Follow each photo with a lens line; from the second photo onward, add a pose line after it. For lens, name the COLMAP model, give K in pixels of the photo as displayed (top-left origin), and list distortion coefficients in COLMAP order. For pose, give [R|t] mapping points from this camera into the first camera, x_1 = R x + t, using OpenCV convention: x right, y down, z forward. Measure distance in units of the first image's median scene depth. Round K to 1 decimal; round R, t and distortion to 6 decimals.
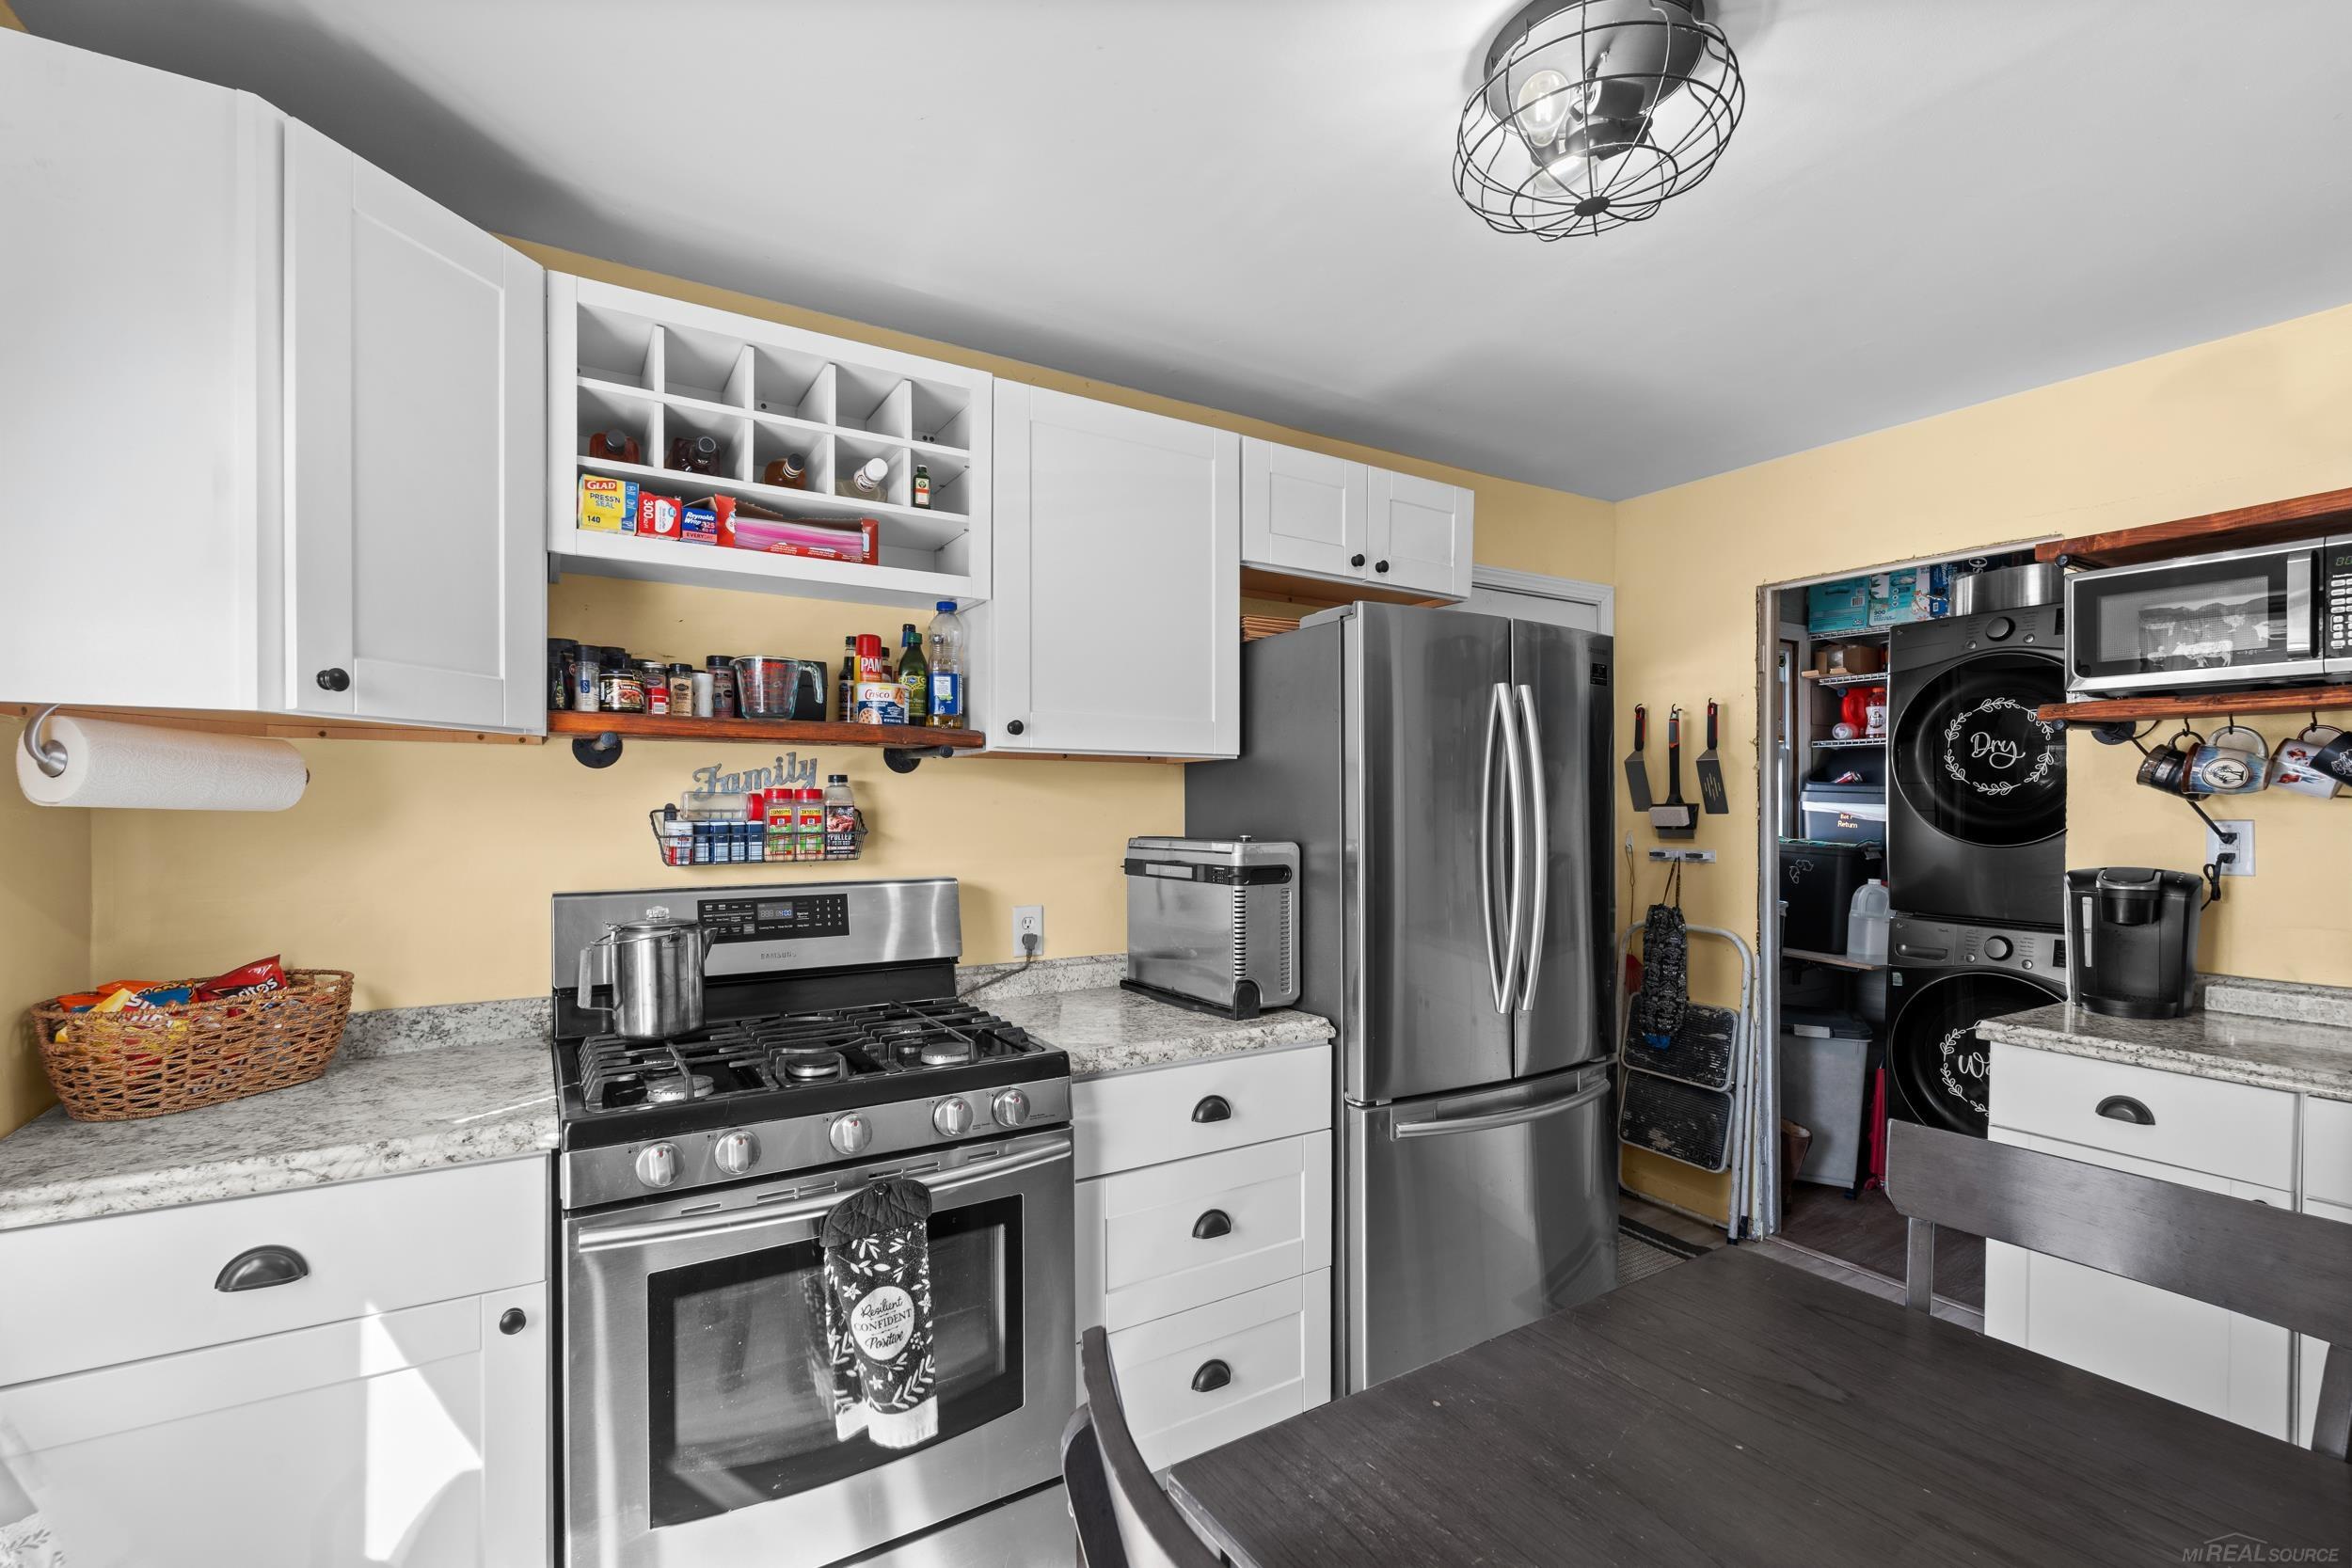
lens RADIAL K [[1044.8, 0, 1188.1], [0, 1044.8, 807.5], [0, 0, 1]] dist [-0.002365, 0.000548]
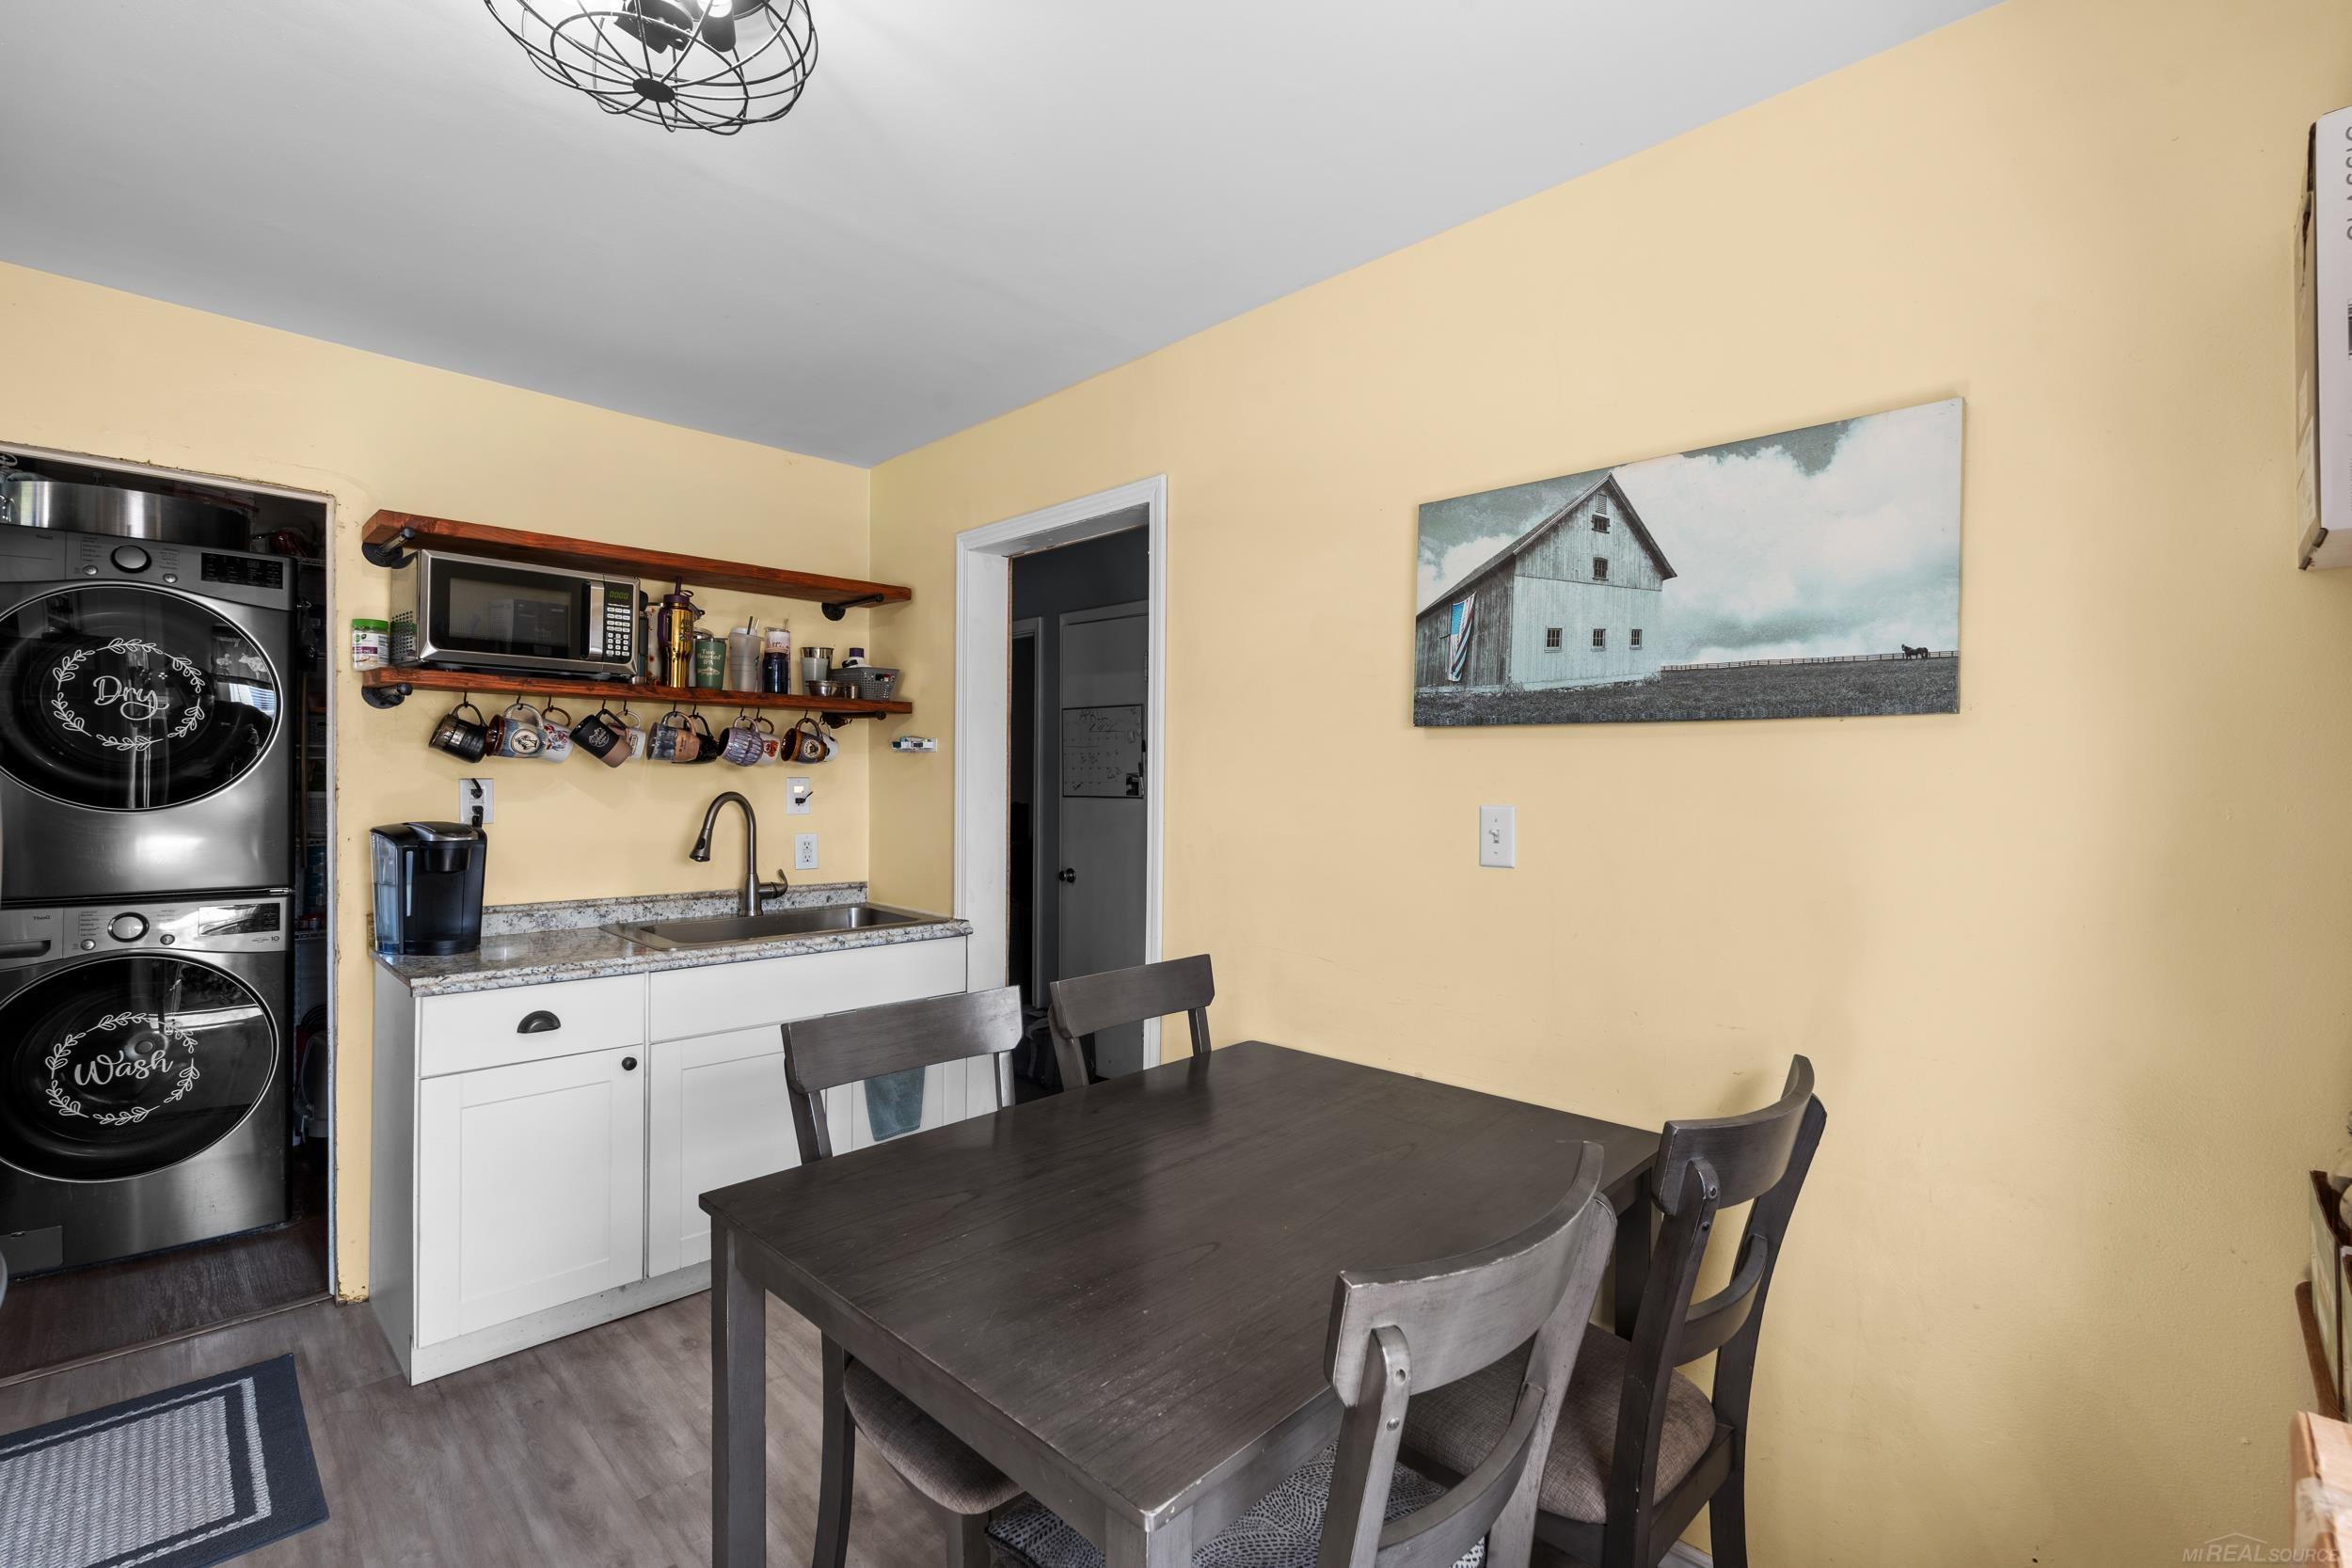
lens RADIAL K [[1044.8, 0, 1178.5], [0, 1044.8, 776.8], [0, 0, 1]] dist [-0.002365, 0.000548]
pose [[-0.216888, -0.001493, 0.976195, -0.266430], [-0.009074, 0.999959, -0.000486, 0.002243], [-0.976154, -0.008964, -0.216892, 0.348393]]
